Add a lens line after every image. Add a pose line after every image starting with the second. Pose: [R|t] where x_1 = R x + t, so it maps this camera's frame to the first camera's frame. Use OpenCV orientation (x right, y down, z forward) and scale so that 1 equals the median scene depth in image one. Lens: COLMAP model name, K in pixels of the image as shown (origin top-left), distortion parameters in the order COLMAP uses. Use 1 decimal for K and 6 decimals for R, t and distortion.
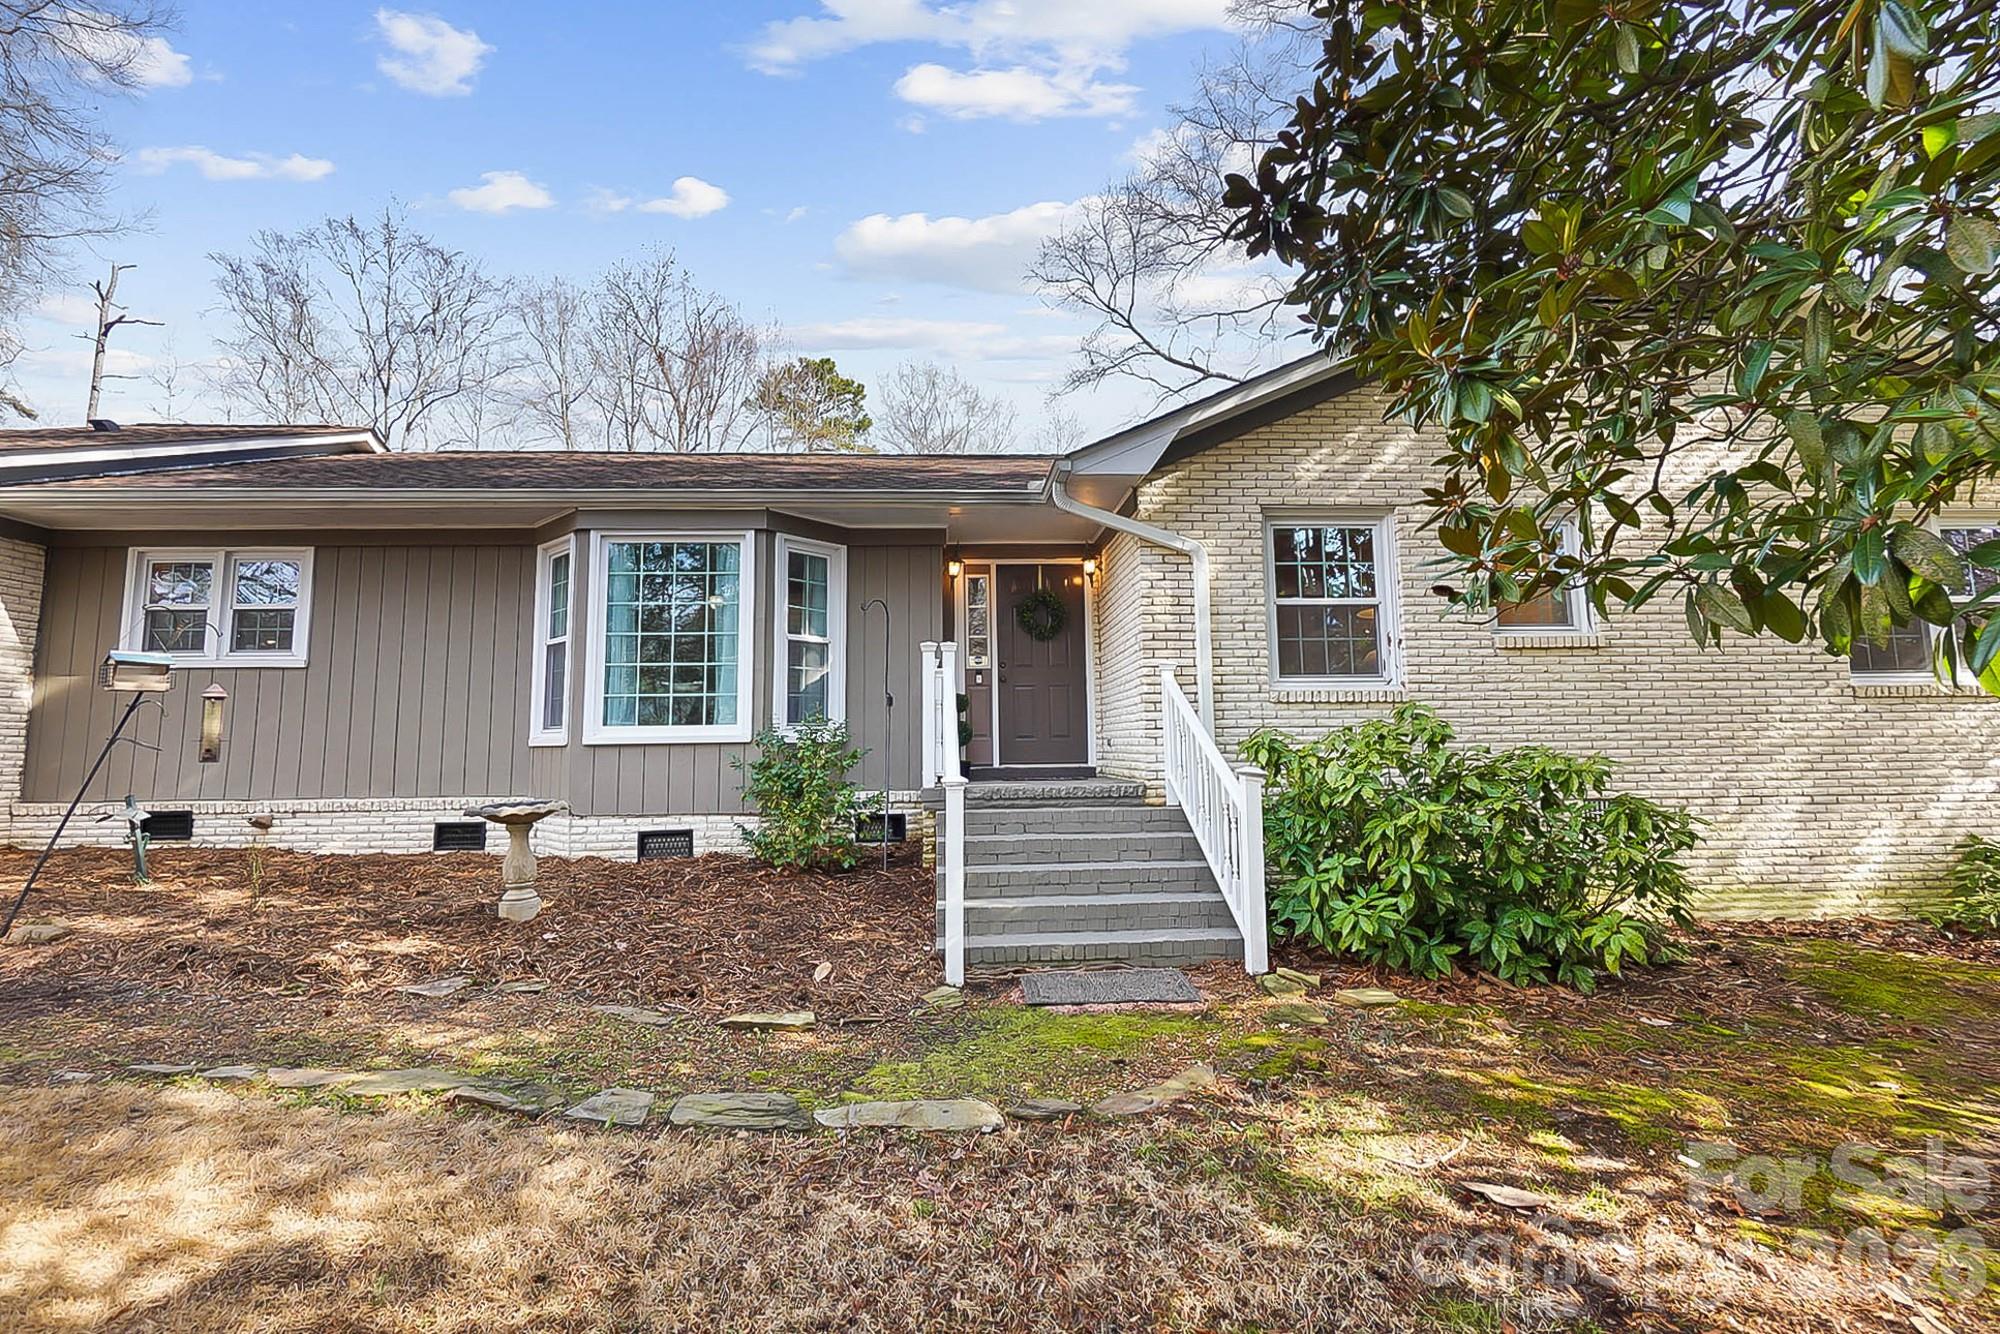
lens RADIAL K [[880.7, 0, 1000.0], [0, 880.7, 667.0], [0, 0, 1]] dist [-0.000525, -0.000861]
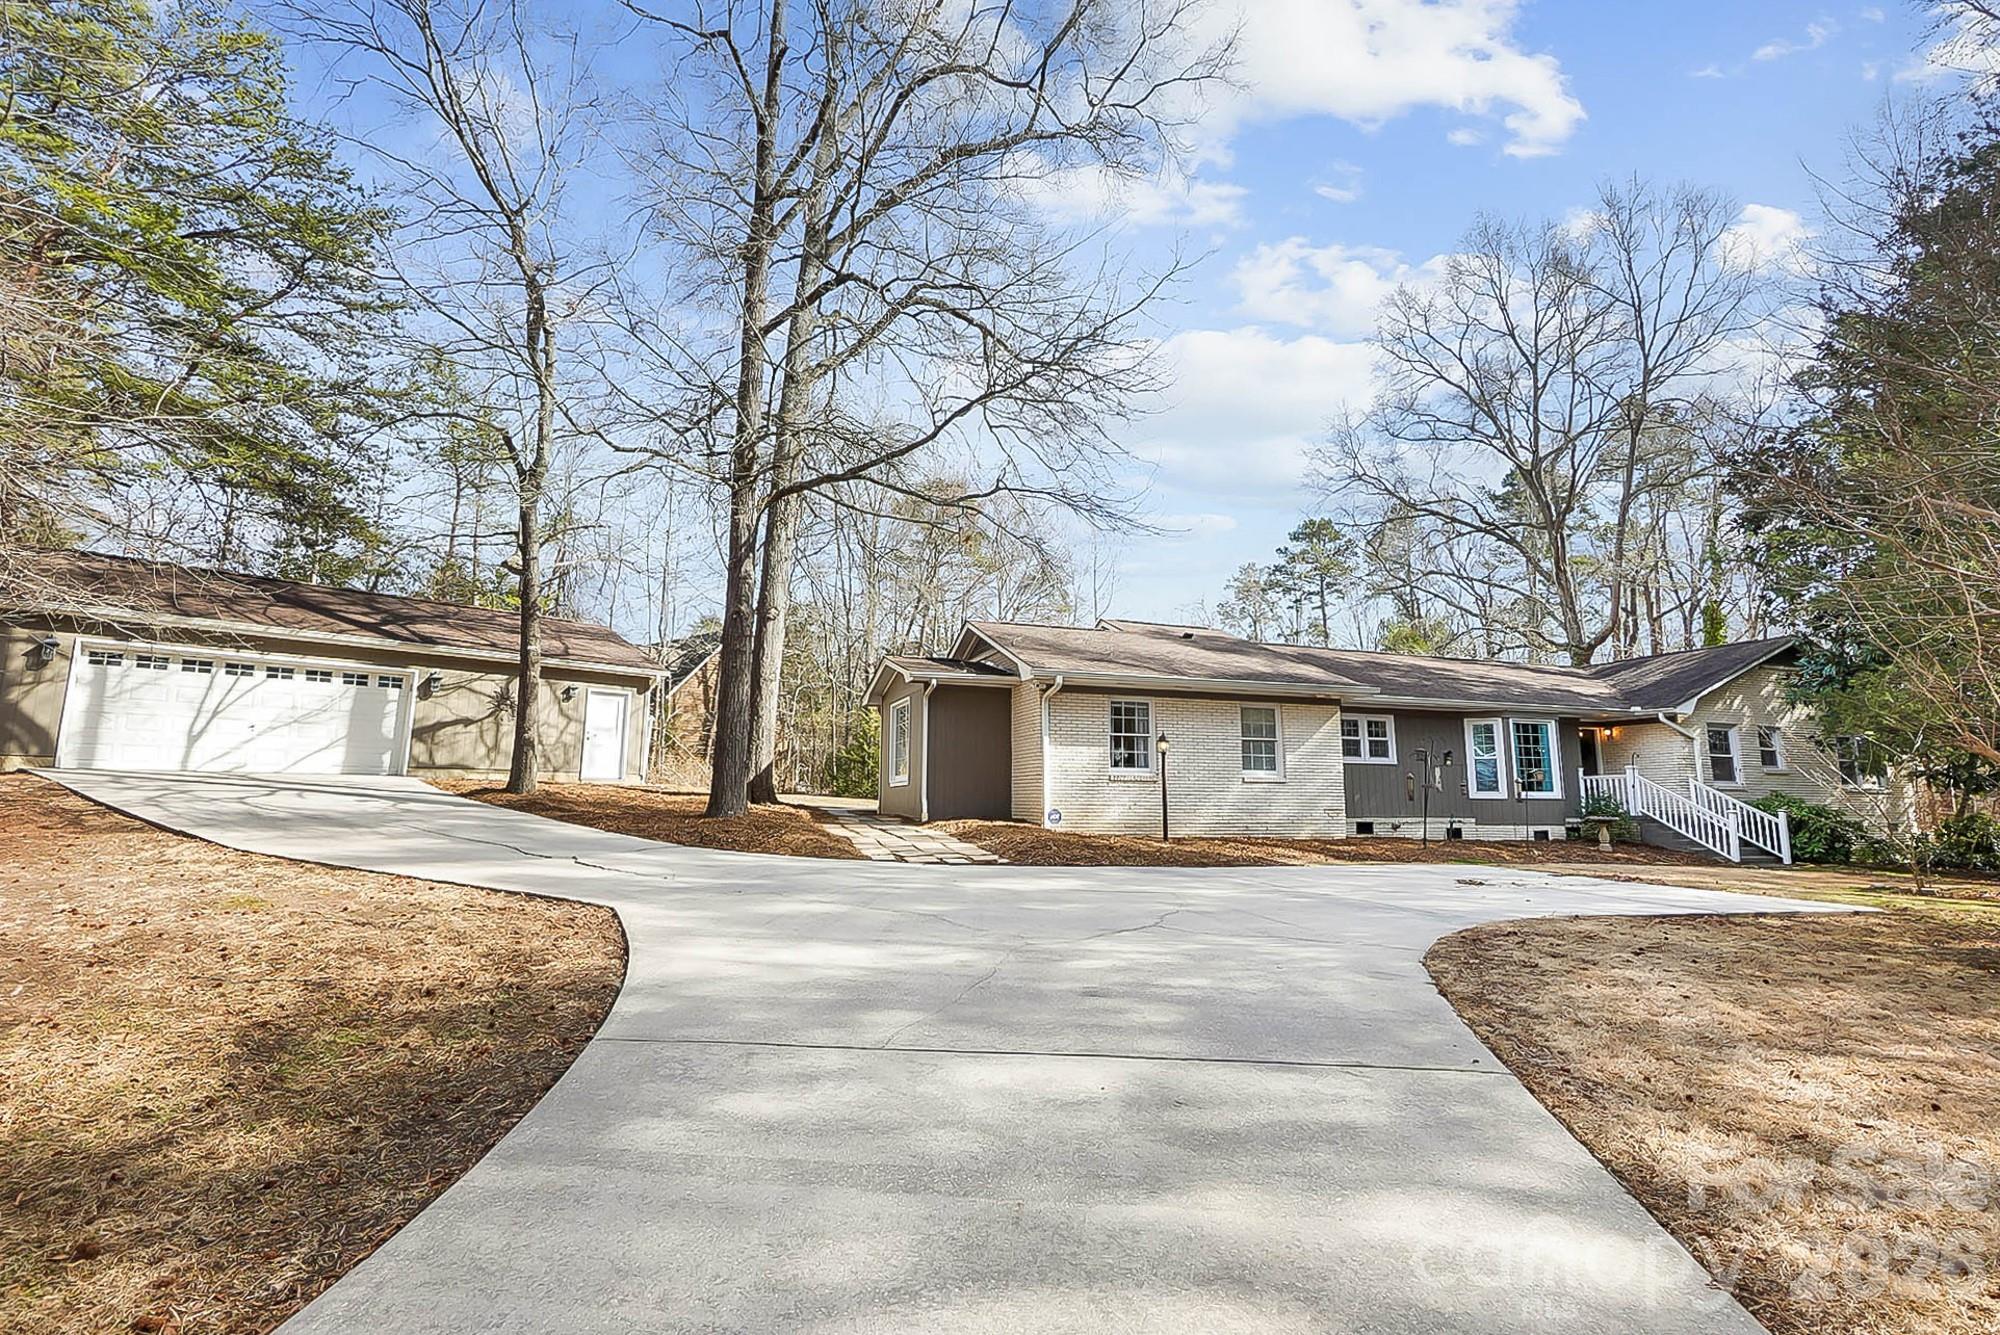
lens RADIAL K [[880.7, 0, 1000.0], [0, 880.7, 667.5], [0, 0, 1]] dist [-0.000525, -0.000861]
pose [[0.959313, 0.061117, 0.275651, -2.735592], [-0.045125, 0.996929, -0.063996, -0.067895], [-0.278716, 0.048954, 0.959125, -1.164778]]
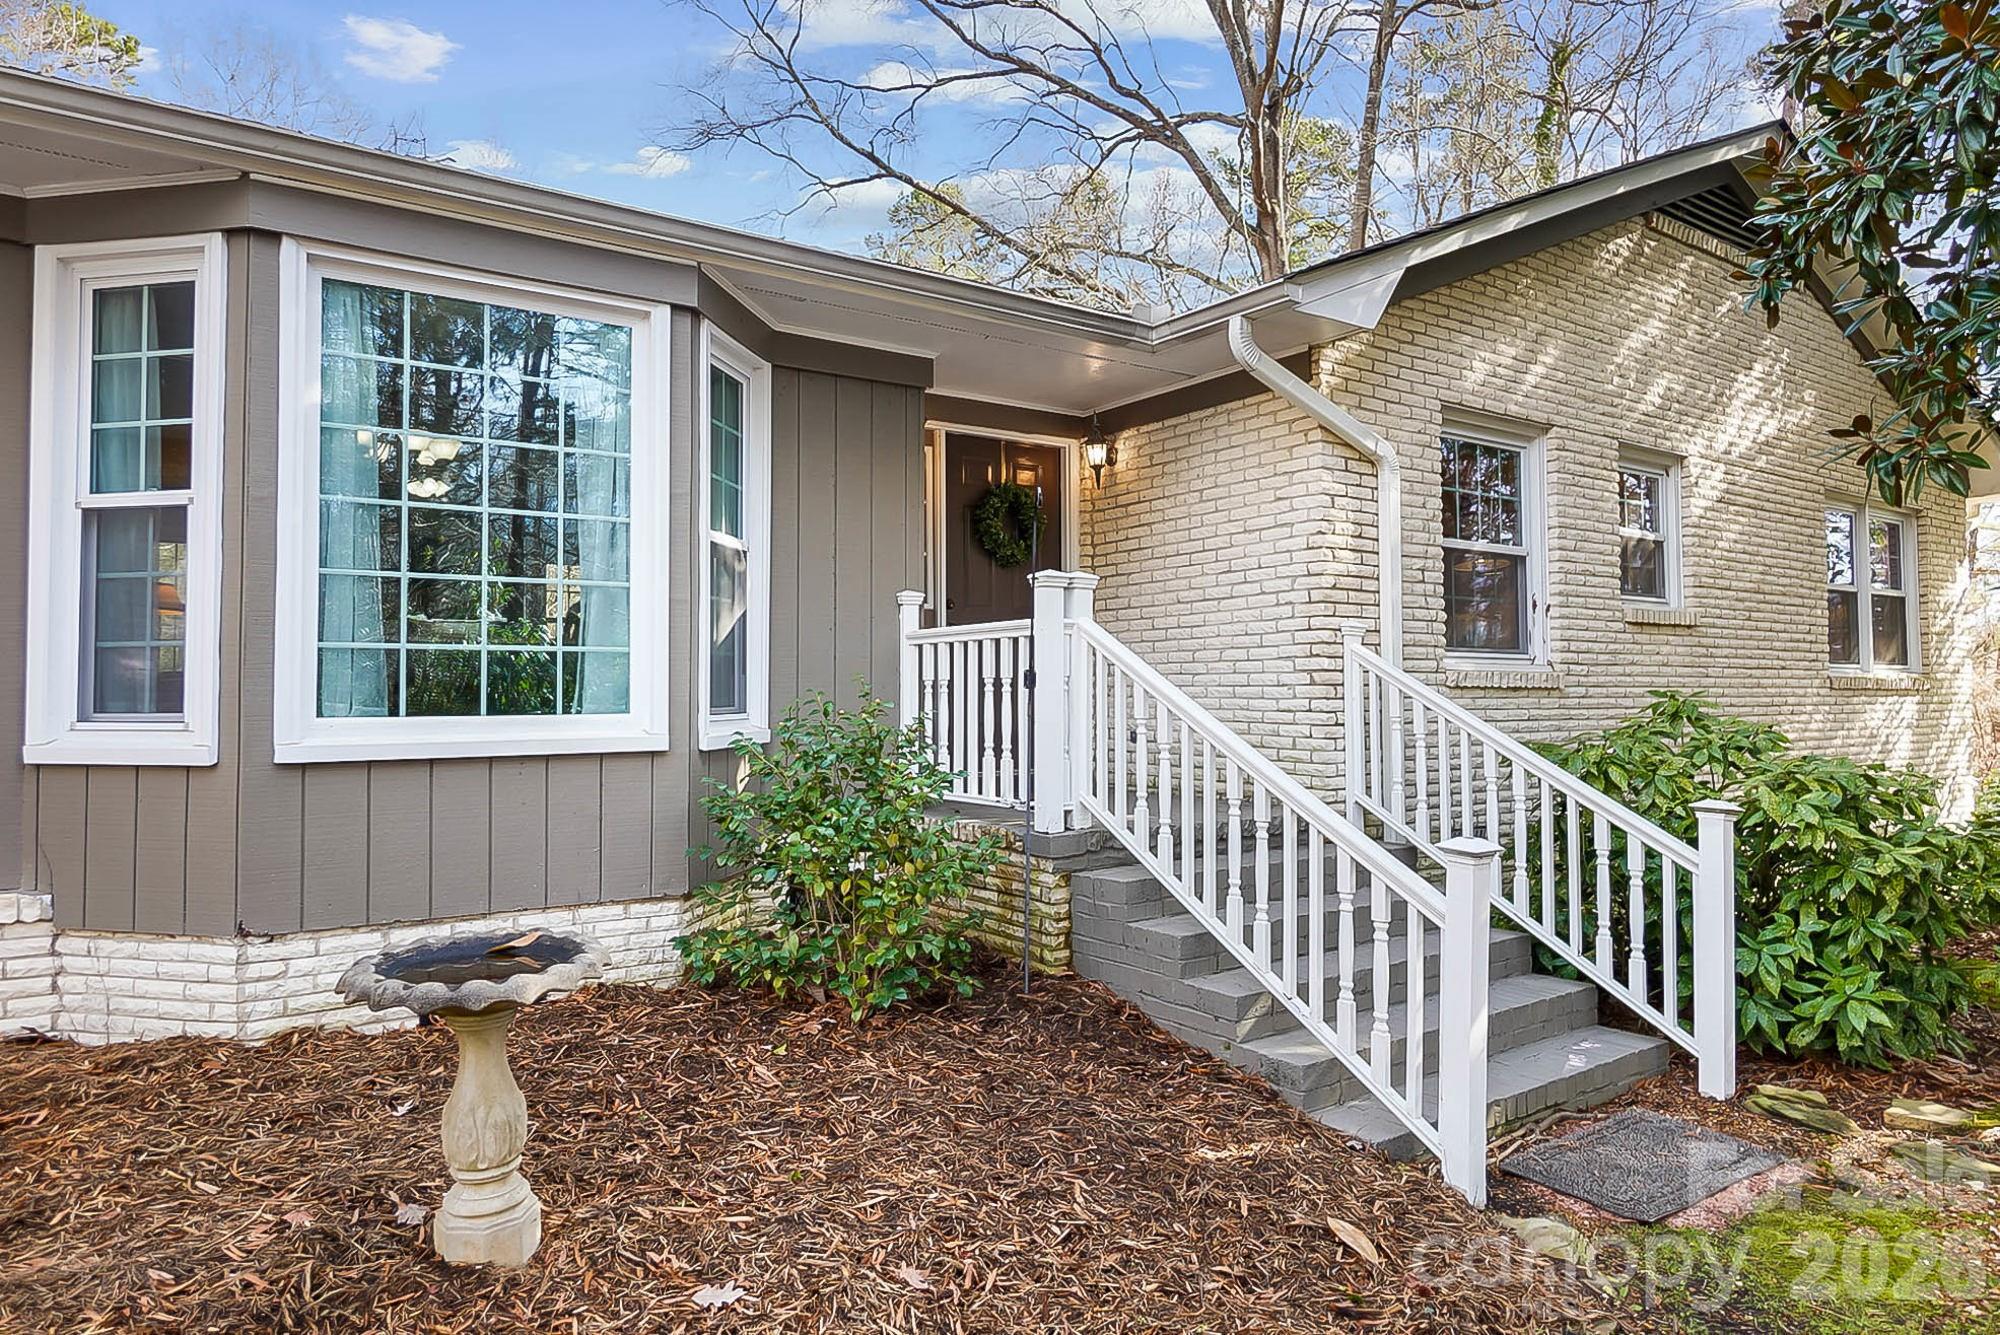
lens RADIAL K [[1225.2, 0, 1000.0], [0, 1225.2, 667.5], [0, 0, 1]] dist [-0.006318, -0.001155]
pose [[0.851405, 0.021677, 0.524060, -0.476886], [-0.055300, 0.997287, 0.048592, -0.002717], [-0.521585, -0.070352, 0.850294, 0.335777]]
